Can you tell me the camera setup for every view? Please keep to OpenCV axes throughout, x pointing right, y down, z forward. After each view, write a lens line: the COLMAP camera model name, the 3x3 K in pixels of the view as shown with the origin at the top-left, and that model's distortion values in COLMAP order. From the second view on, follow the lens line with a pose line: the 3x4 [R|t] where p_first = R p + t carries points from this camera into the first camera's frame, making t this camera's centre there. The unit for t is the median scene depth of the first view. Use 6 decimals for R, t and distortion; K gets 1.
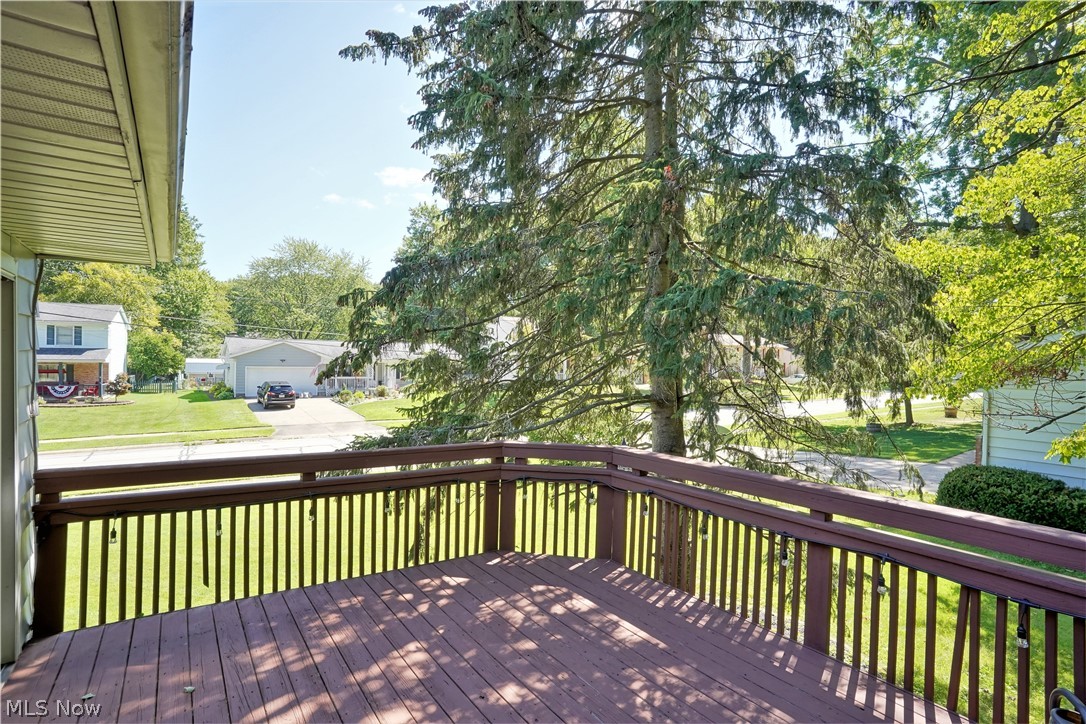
lens RADIAL K [[566.4, 0, 549.4], [0, 566.4, 363.3], [0, 0, 1]] dist [-0.063140, 0.022849]
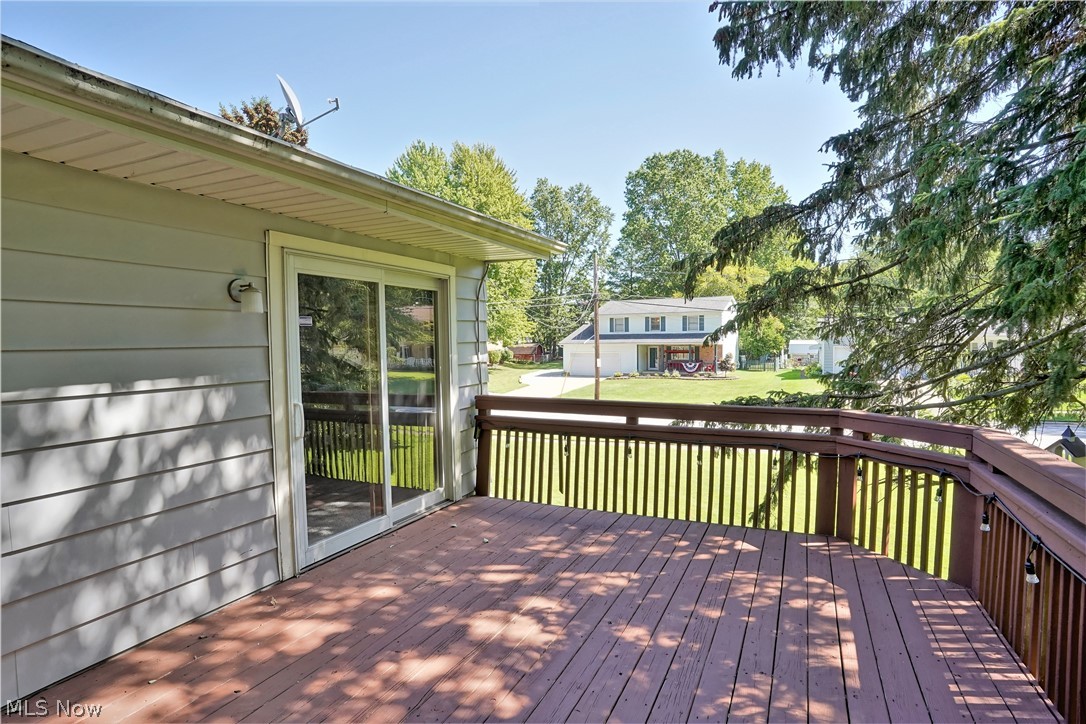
lens RADIAL K [[566.4, 0, 544.4], [0, 566.4, 357.7], [0, 0, 1]] dist [-0.063140, 0.022849]
pose [[0.528688, 0.007503, -0.848783, 0.501797], [0.011201, 0.999812, 0.015815, 0.054141], [0.848742, -0.017868, 0.528505, 0.239998]]
